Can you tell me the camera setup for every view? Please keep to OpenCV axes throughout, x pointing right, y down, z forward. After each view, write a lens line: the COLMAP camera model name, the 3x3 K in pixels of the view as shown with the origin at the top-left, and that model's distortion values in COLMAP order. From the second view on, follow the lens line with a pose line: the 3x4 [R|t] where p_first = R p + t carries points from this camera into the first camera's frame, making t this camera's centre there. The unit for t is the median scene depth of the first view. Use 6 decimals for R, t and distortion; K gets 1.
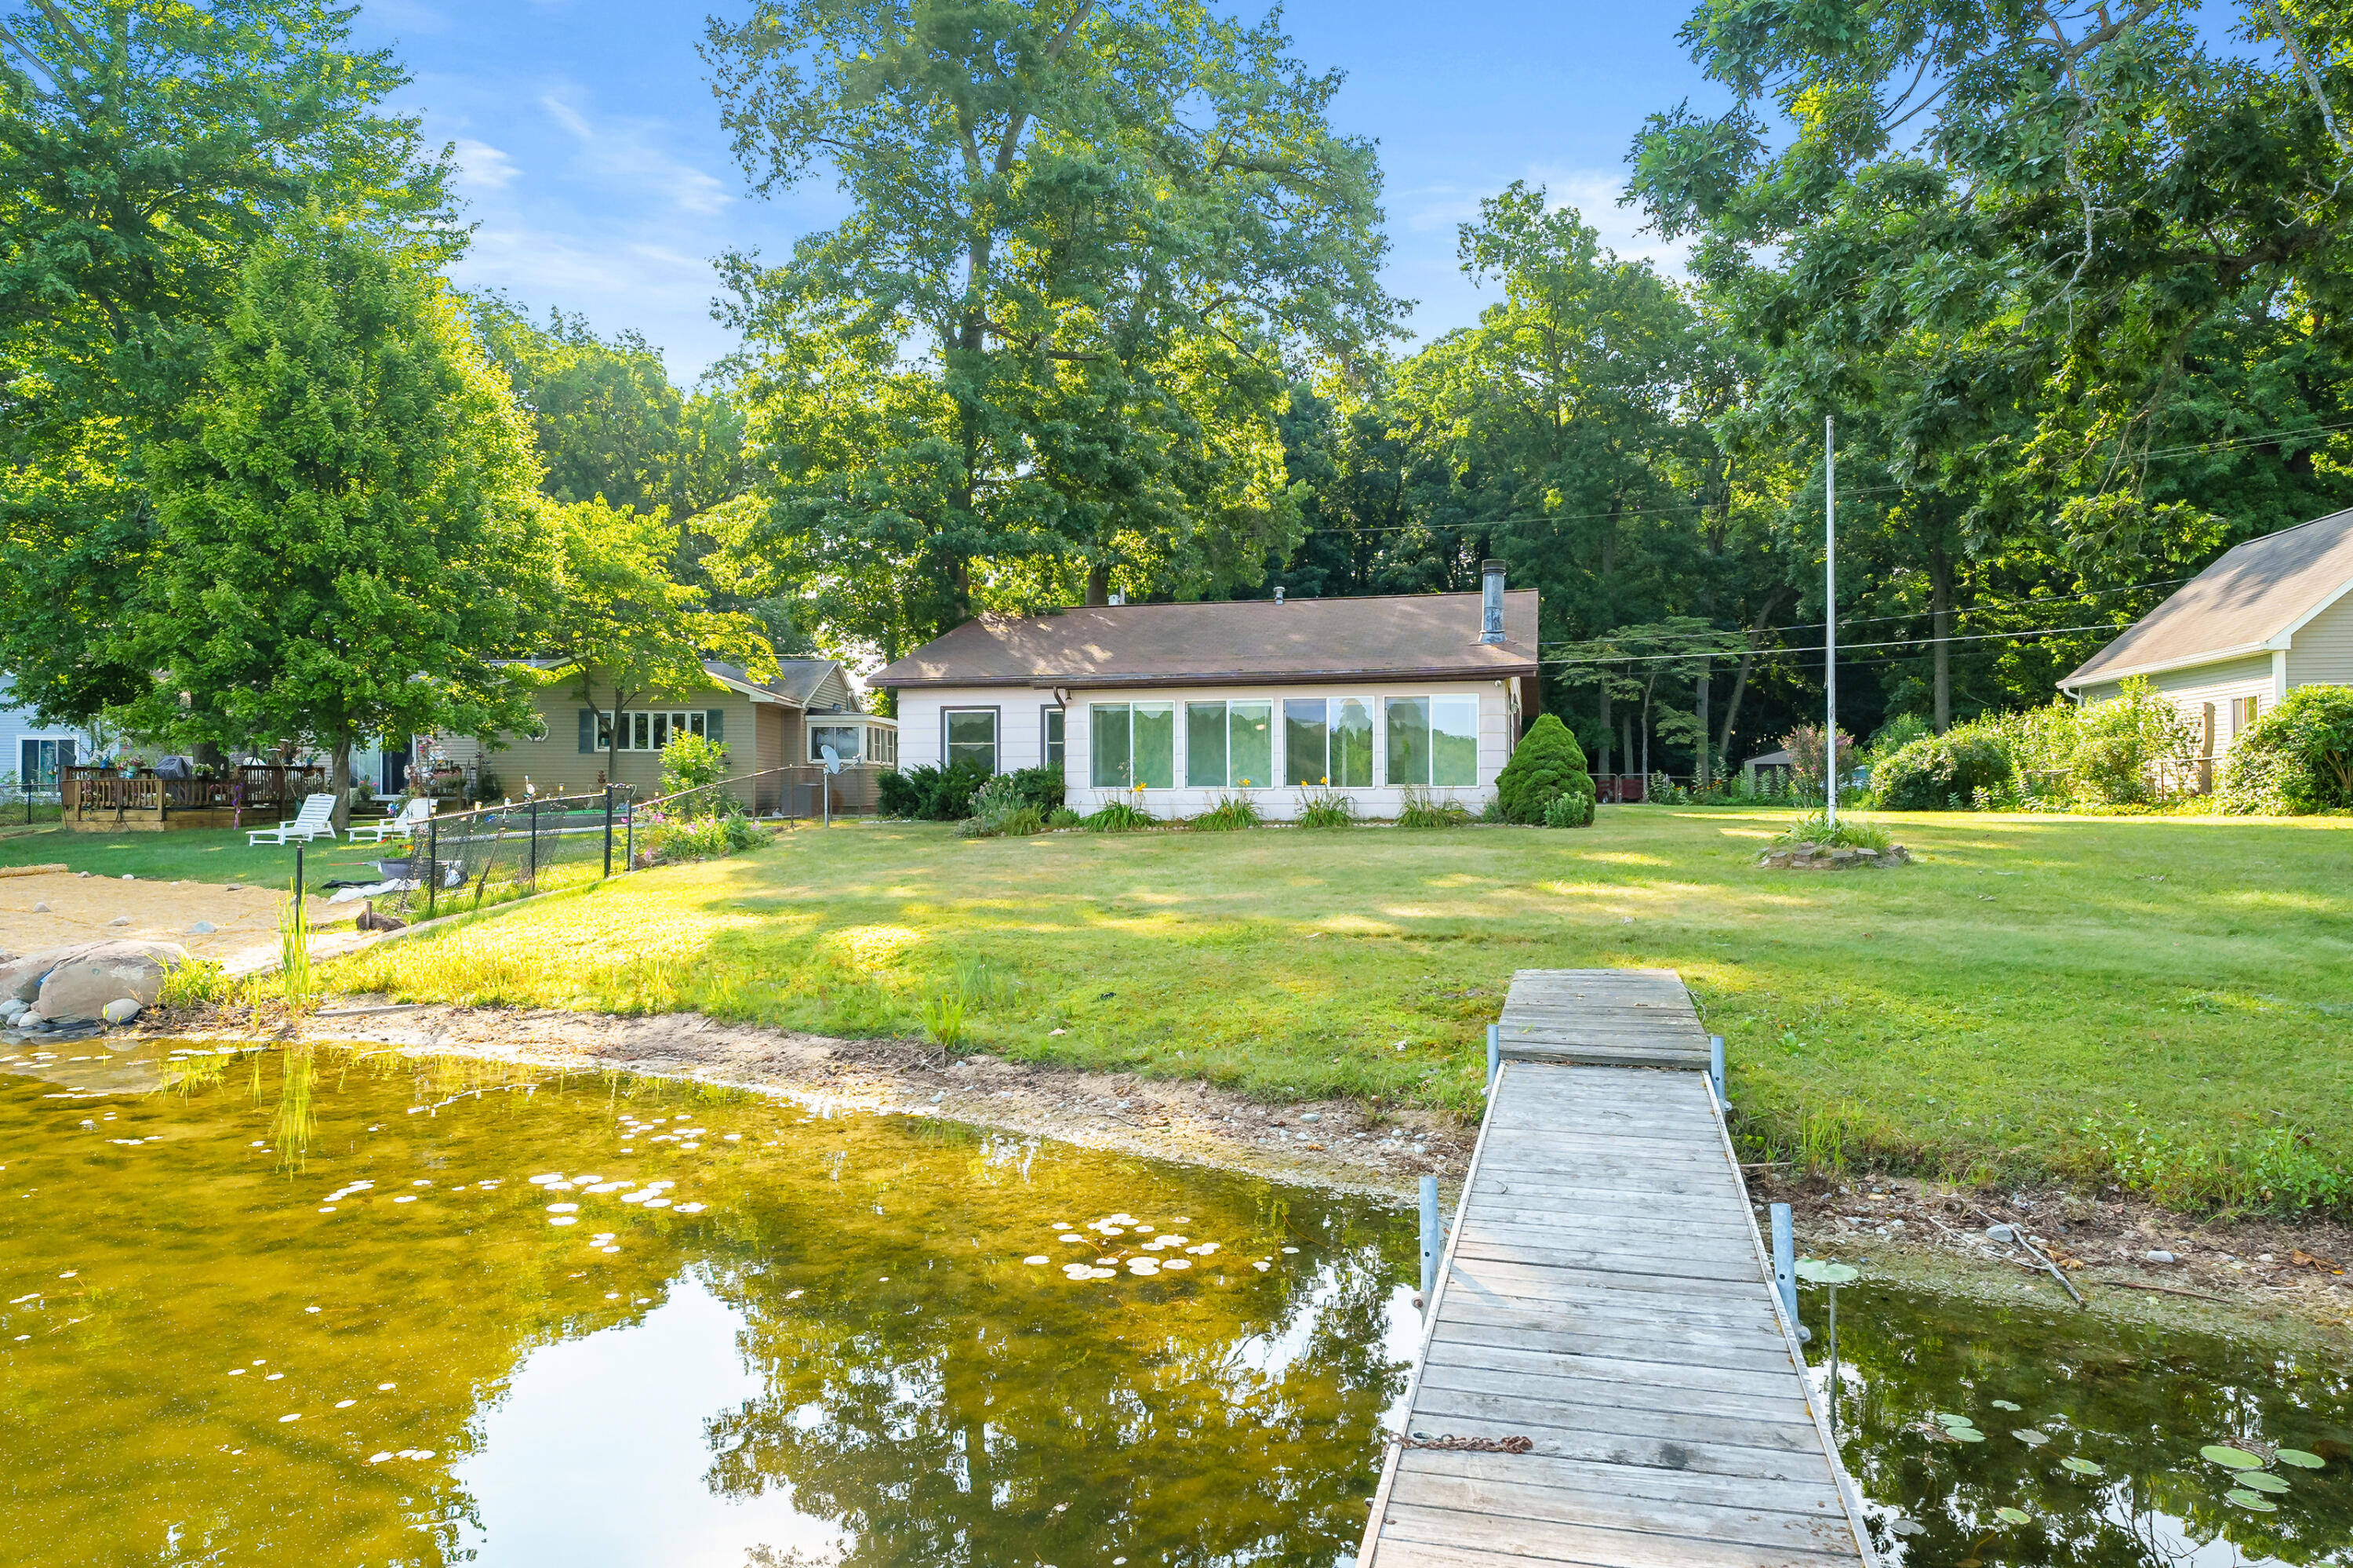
lens RADIAL K [[1508.1, 0, 1158.8], [0, 1508.1, 778.2], [0, 0, 1]] dist [-0.007240, -0.000104]
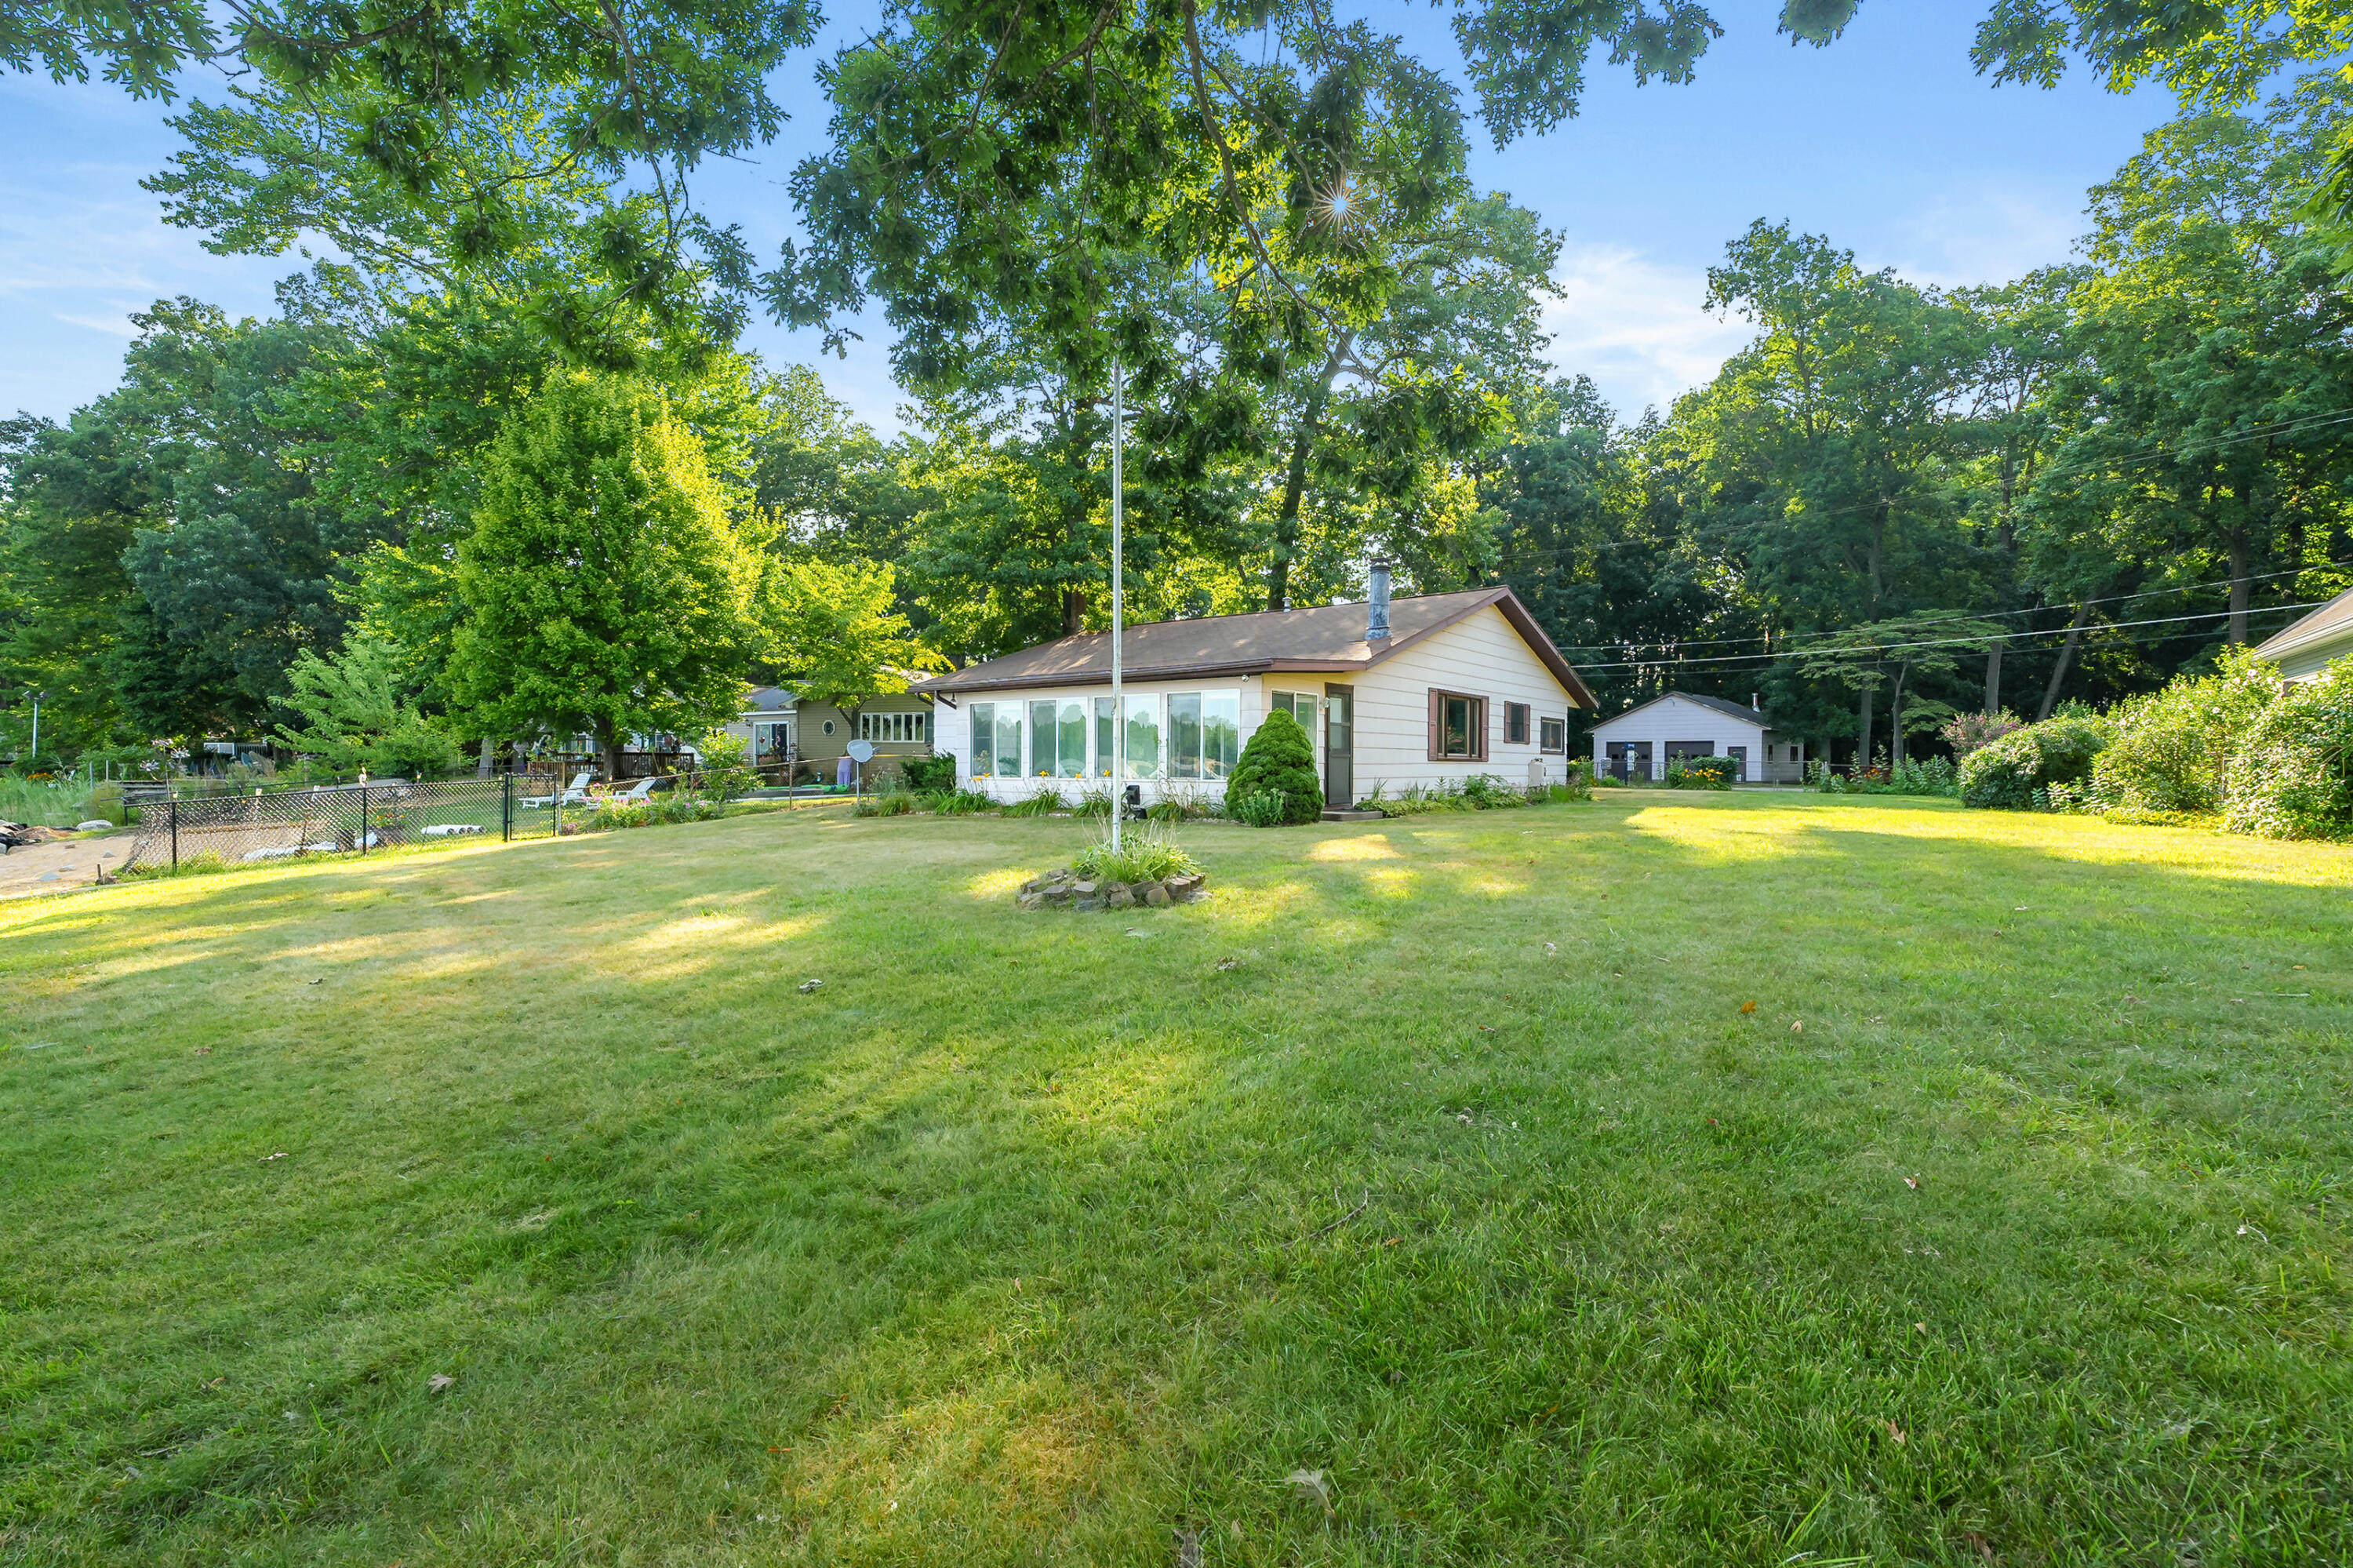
lens RADIAL K [[1072.5, 0, 1185.1], [0, 1072.5, 762.1], [0, 0, 1]] dist [0.000531, 0.003198]
pose [[0.918062, 0.007401, -0.396367, 0.291729], [-0.005083, 0.999963, 0.006897, -0.007343], [0.396403, -0.004317, 0.918066, 0.200073]]
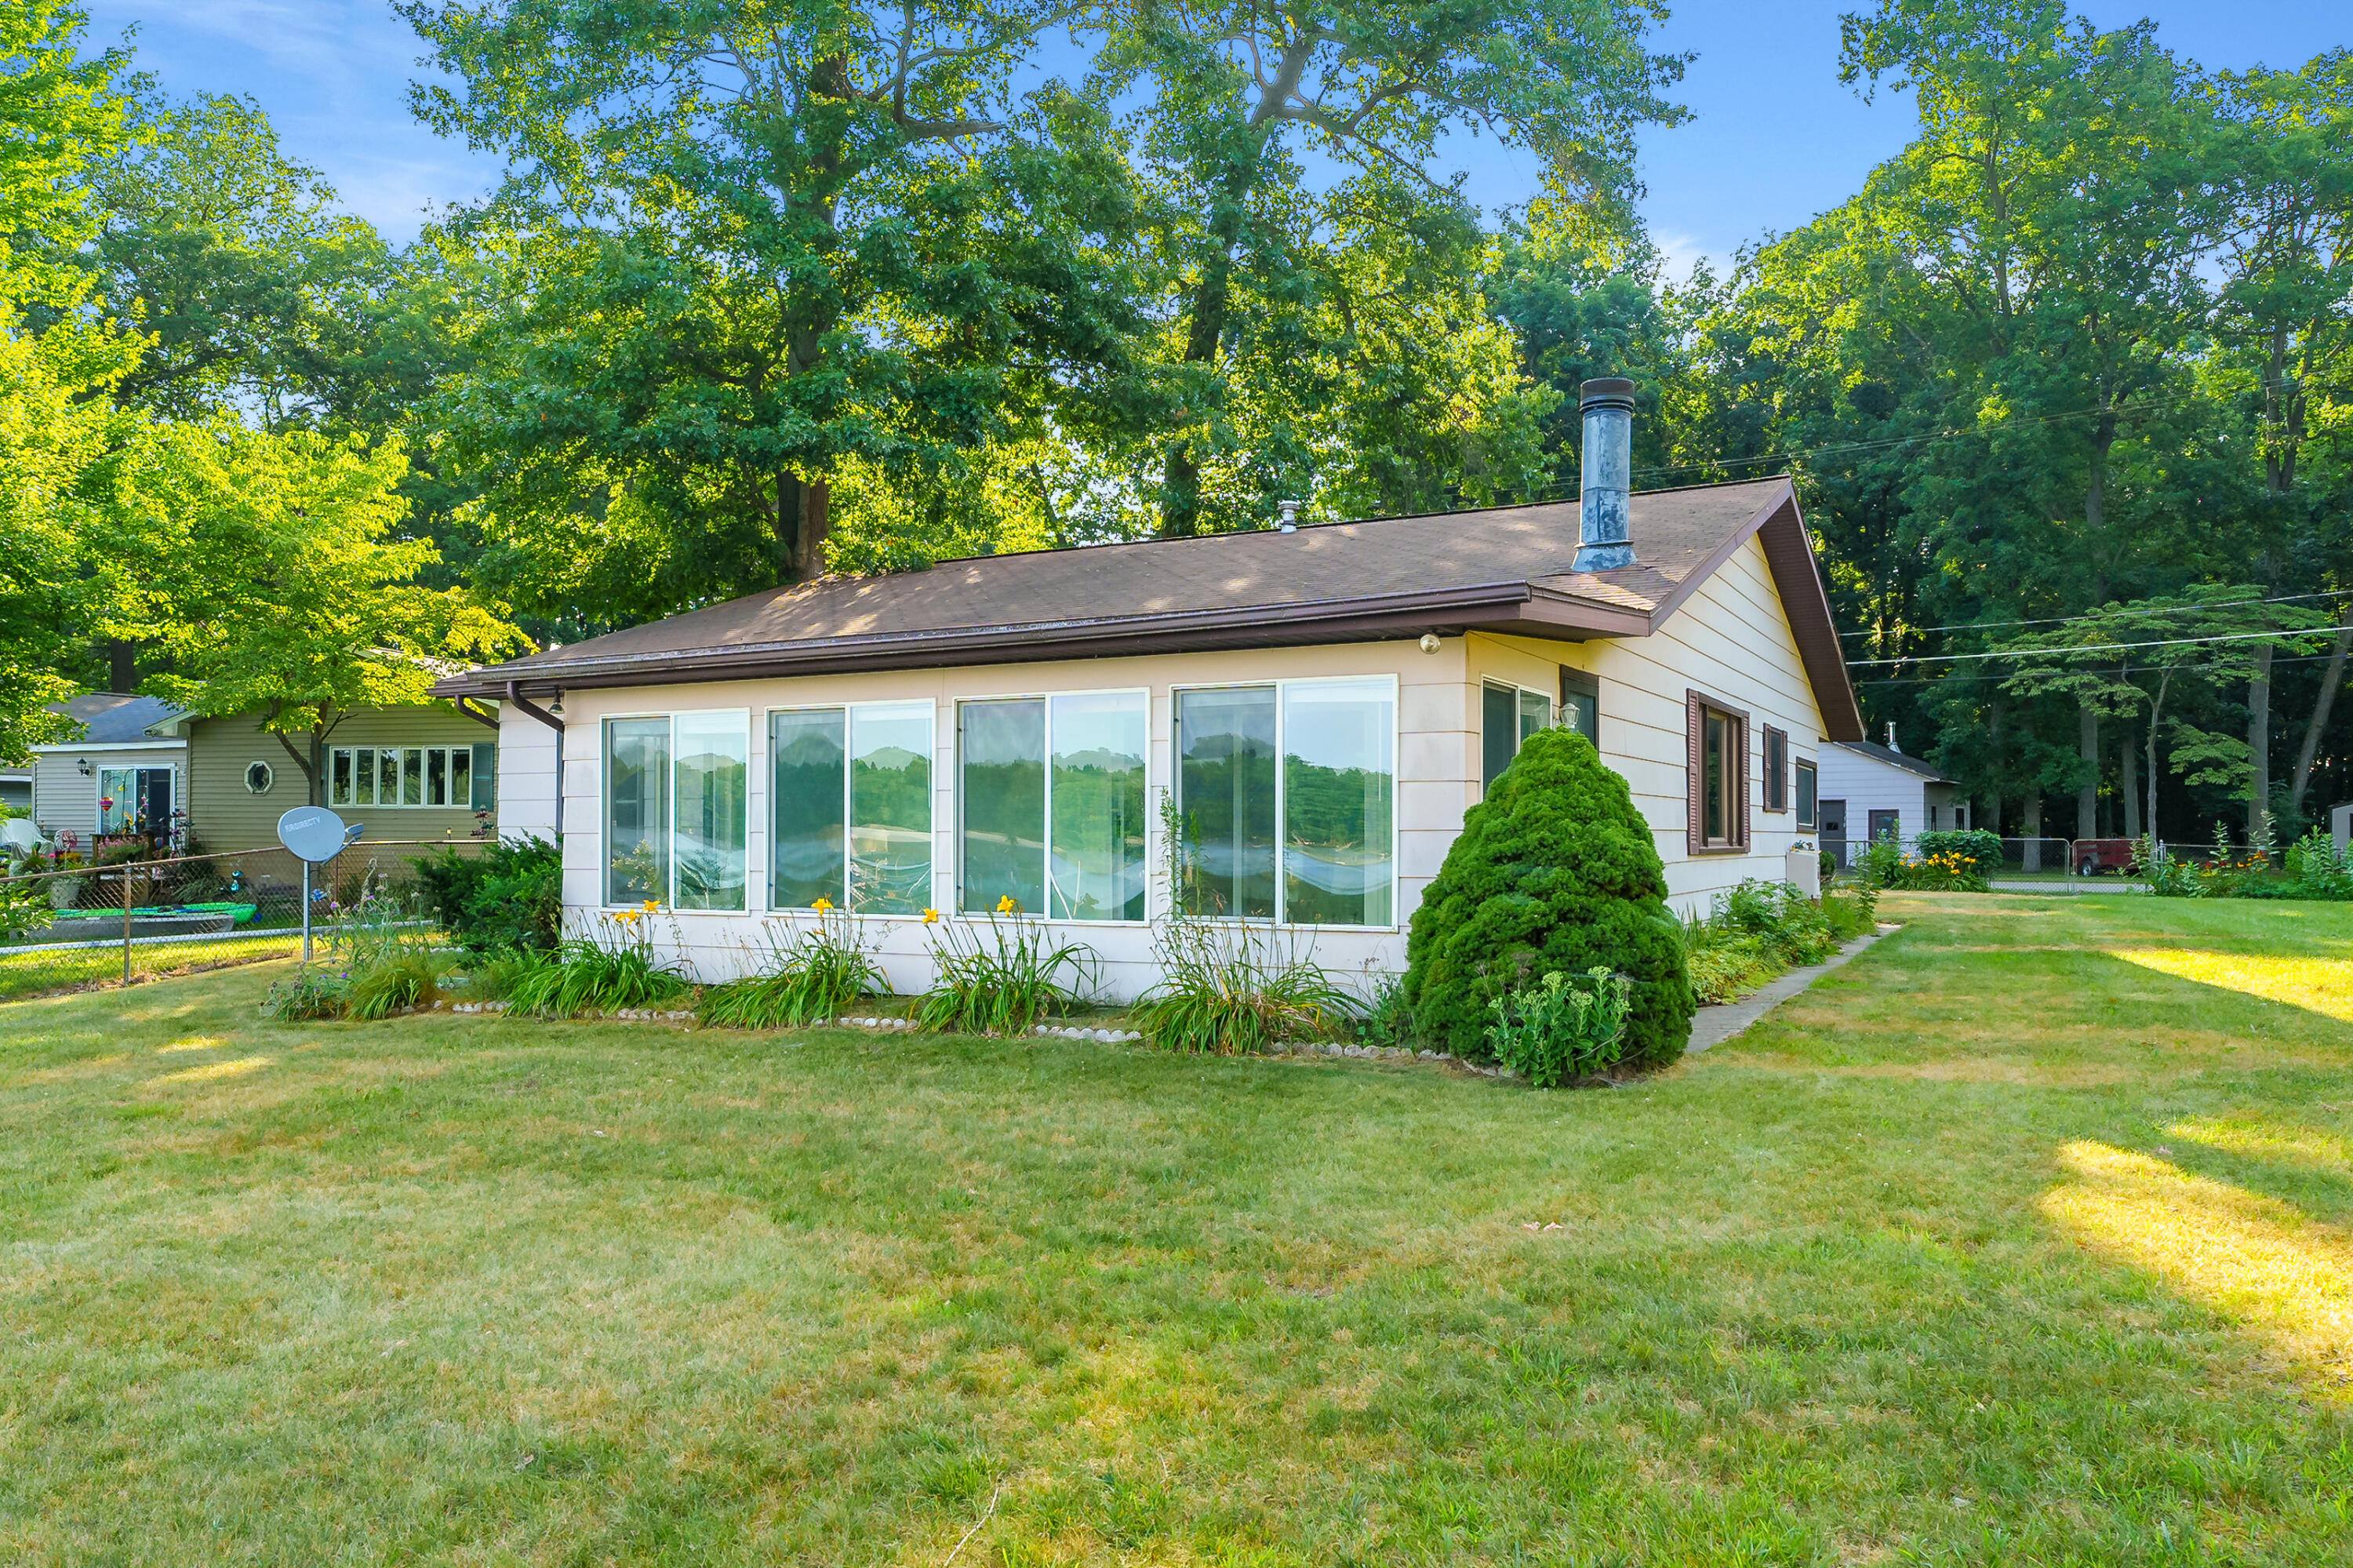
lens RADIAL K [[1668.9, 0, 1164.0], [0, 1668.9, 795.6], [0, 0, 1]] dist [-0.008131, 0.005186]
pose [[0.969014, -0.001691, -0.246999, 0.159700], [-0.001852, 0.999899, -0.014112, -0.013059], [0.246998, 0.014133, 0.968913, 0.371521]]
